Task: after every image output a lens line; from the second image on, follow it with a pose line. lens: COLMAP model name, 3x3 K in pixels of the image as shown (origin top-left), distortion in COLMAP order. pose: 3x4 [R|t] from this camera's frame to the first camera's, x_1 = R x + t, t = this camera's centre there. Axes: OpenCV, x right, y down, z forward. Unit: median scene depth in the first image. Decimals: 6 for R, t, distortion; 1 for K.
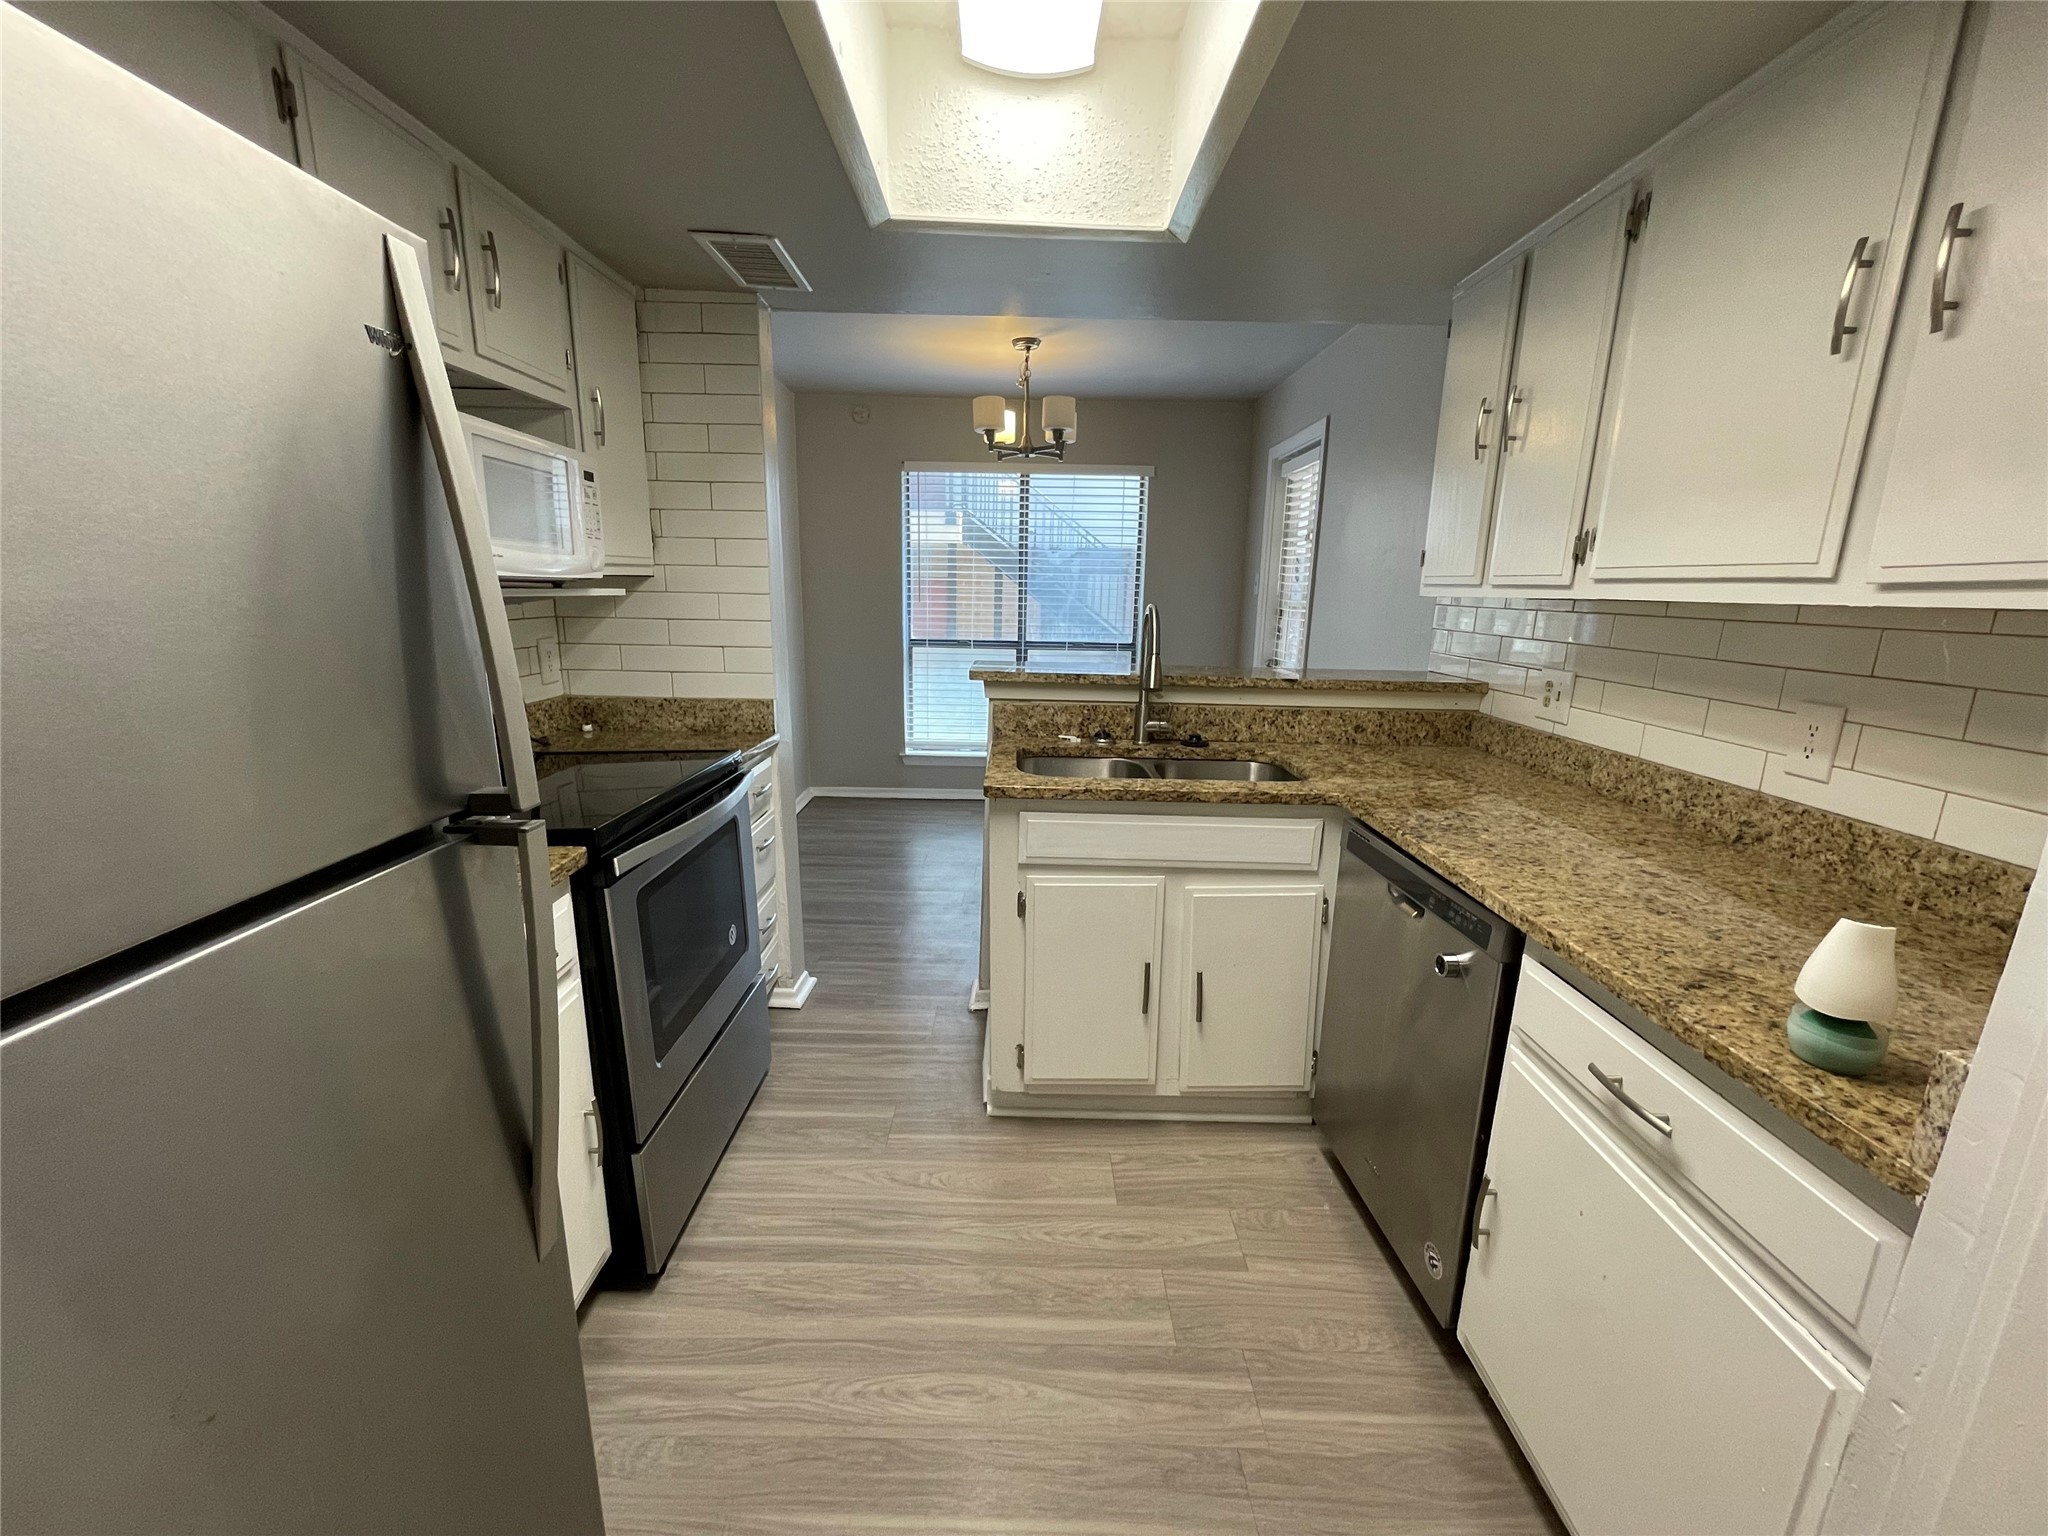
lens RADIAL K [[830.1, 0, 1021.6], [0, 830.1, 764.5], [0, 0, 1]] dist [0.000054, 0.000090]
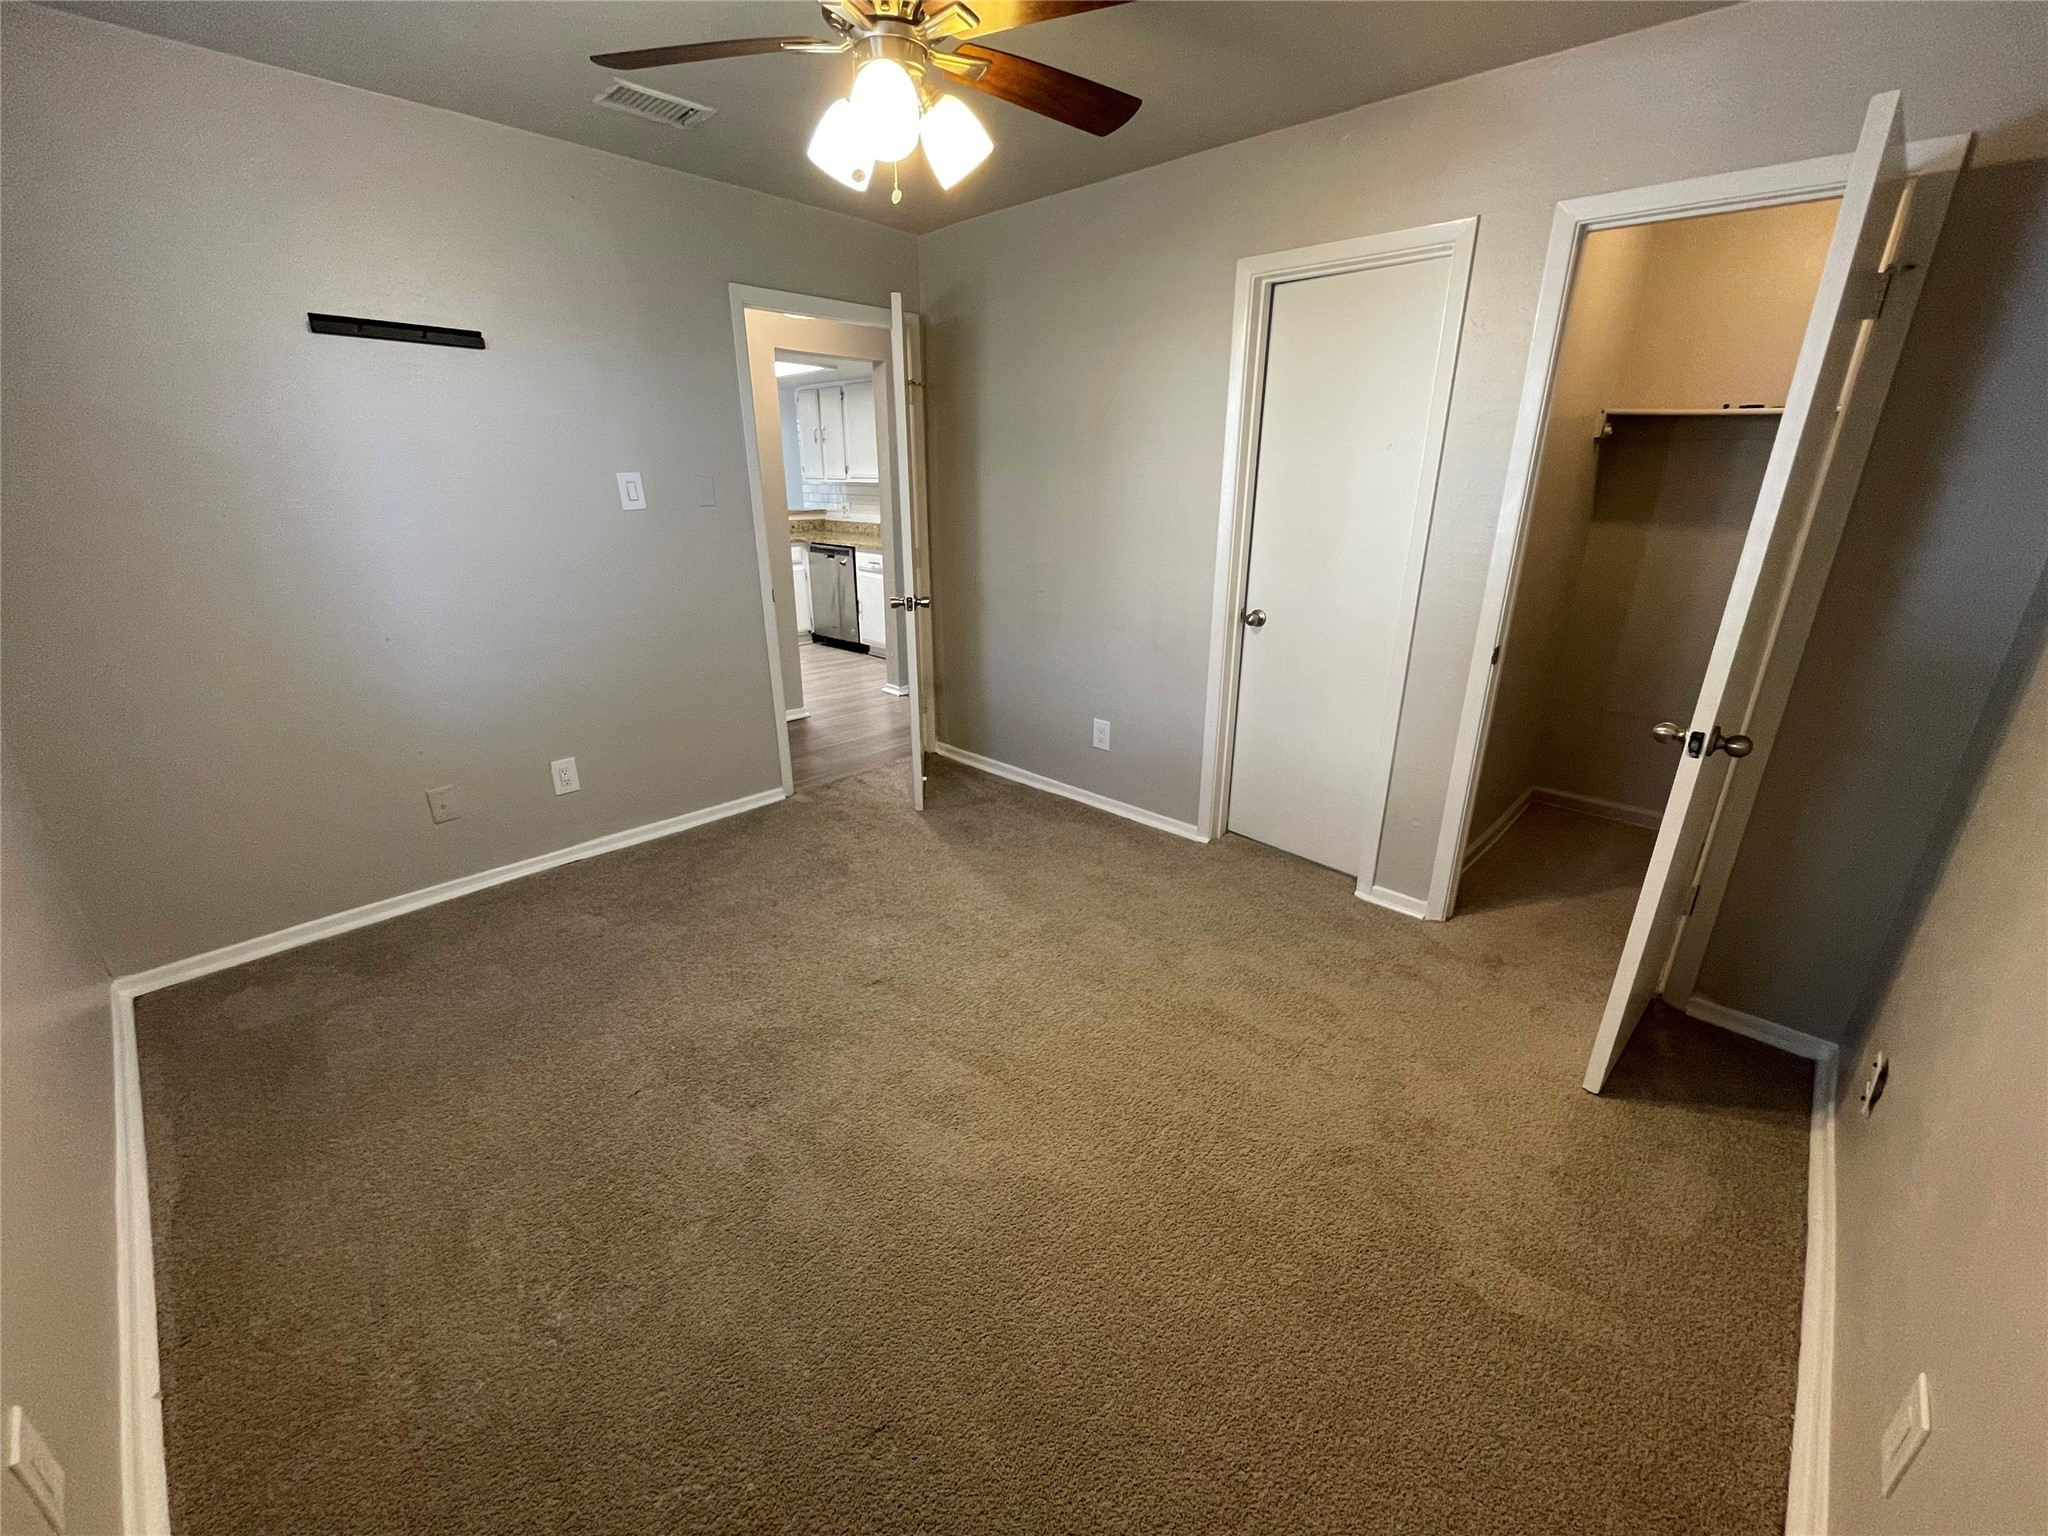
lens RADIAL K [[830.1, 0, 1021.1], [0, 830.1, 769.8], [0, 0, 1]] dist [0.000054, 0.000090]
pose [[0.690256, -0.265102, 0.673251, -2.060671], [0.166155, 0.963673, 0.209109, 0.501289], [-0.704229, -0.032475, 0.709229, -2.811394]]
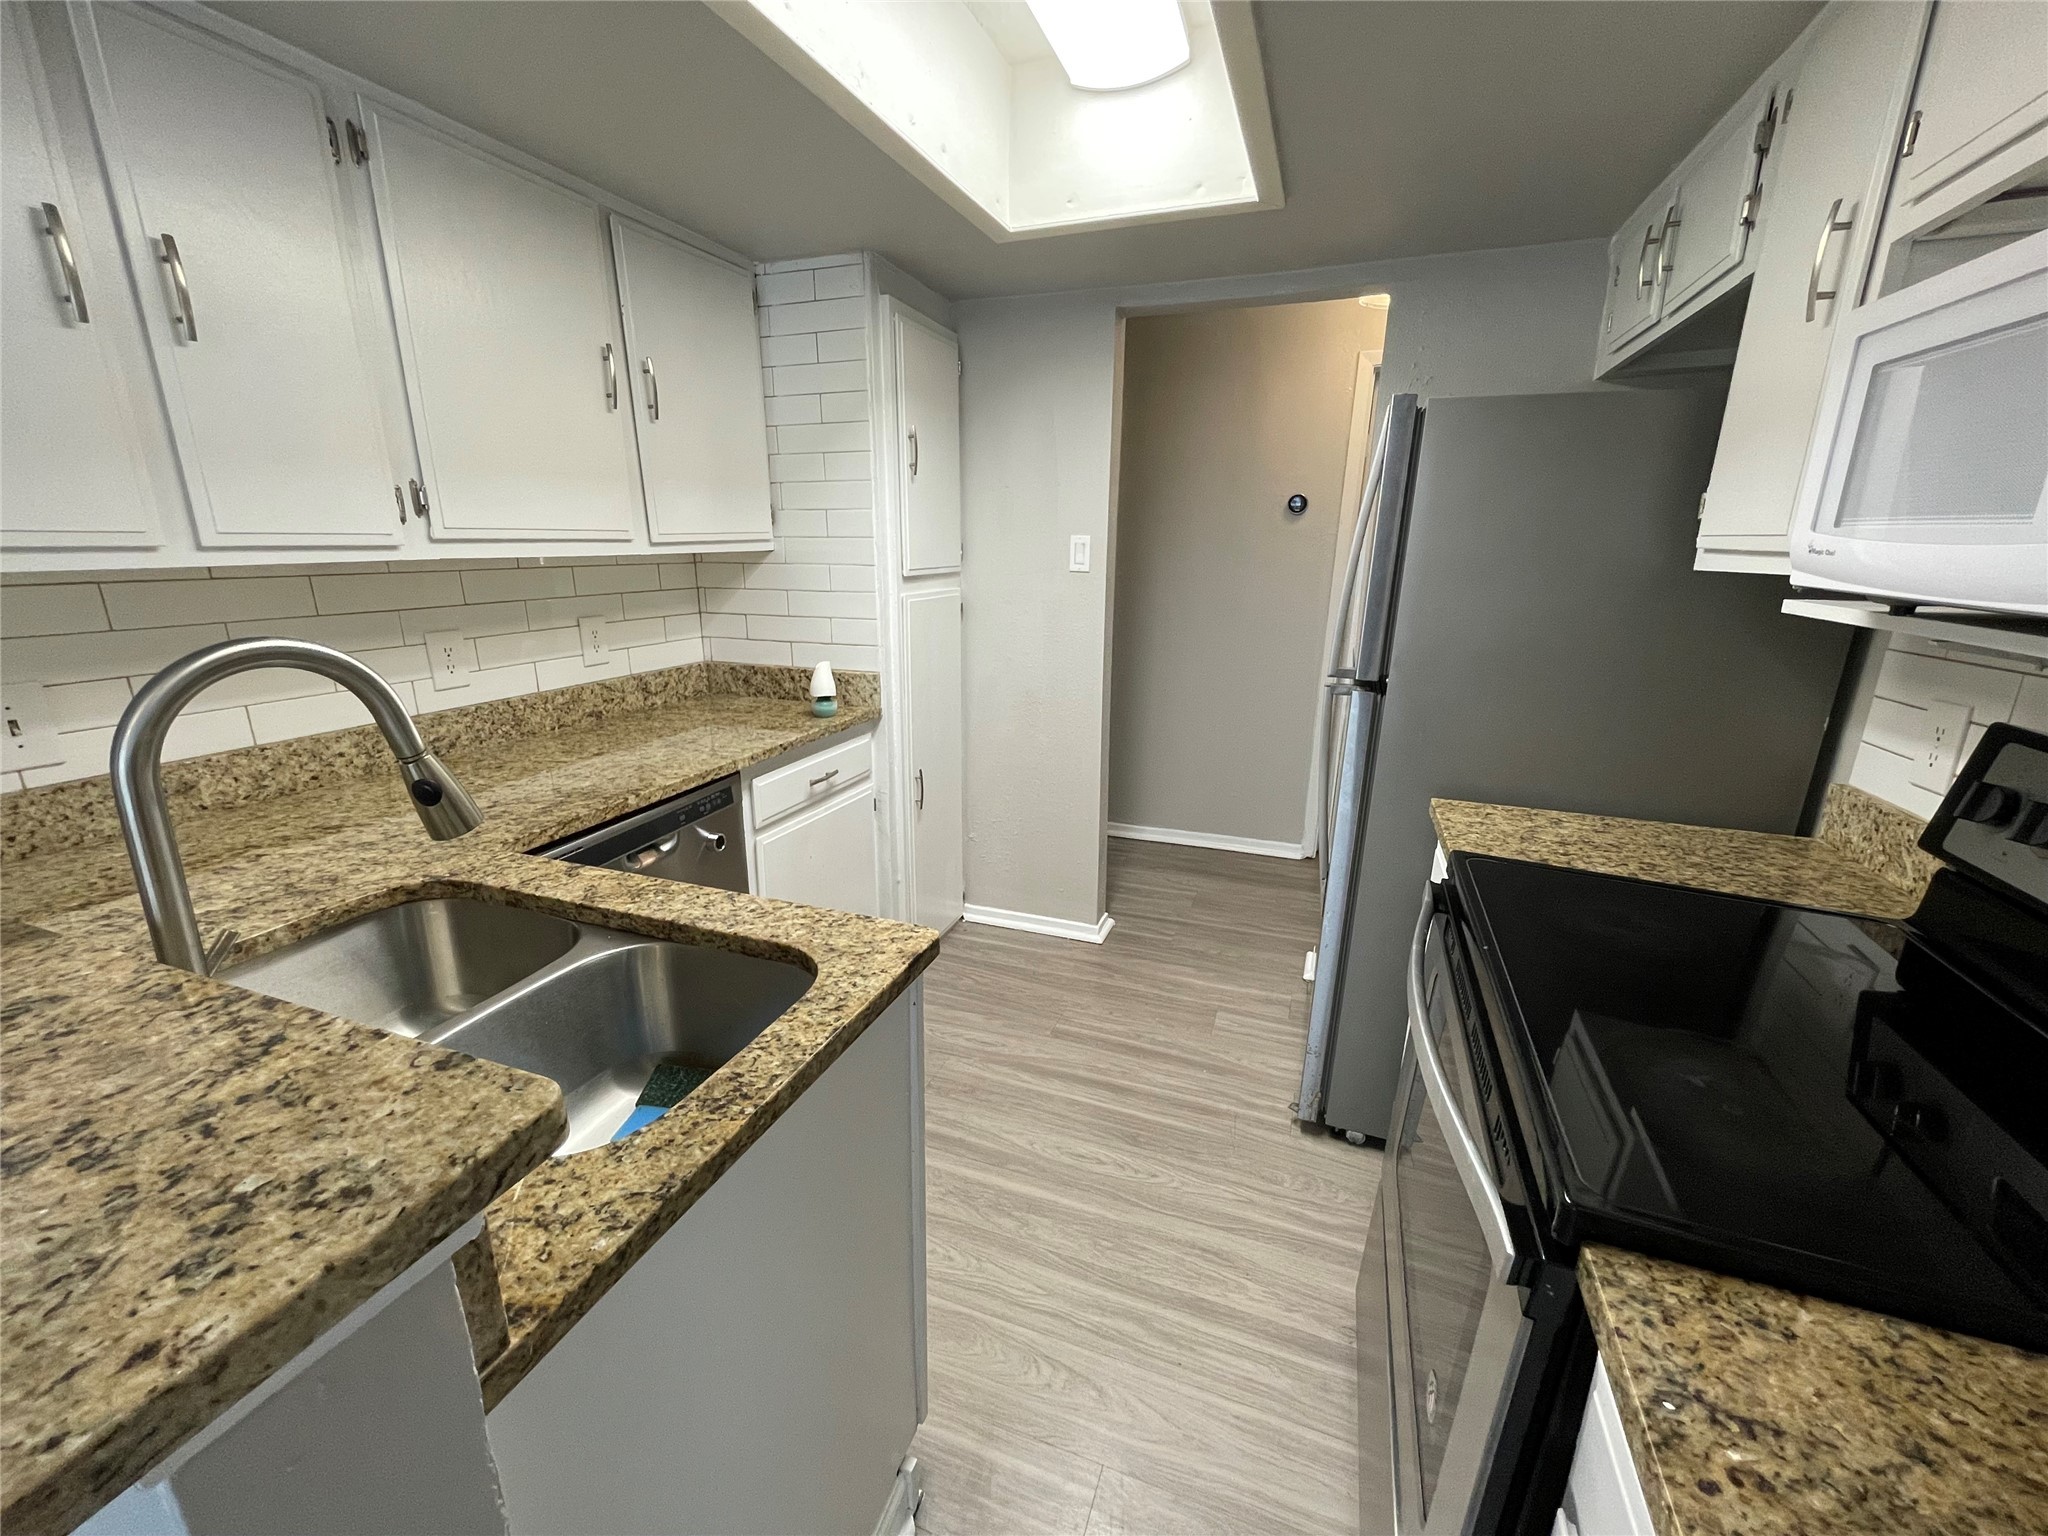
lens RADIAL K [[830.1, 0, 1015.7], [0, 830.1, 770.9], [0, 0, 1]] dist [0.000054, 0.000090]
pose [[-0.930238, -0.123527, 0.345542, -0.331643], [0.054715, 0.884422, 0.463469, -0.398644], [-0.362856, 0.450043, -0.815964, 1.681326]]
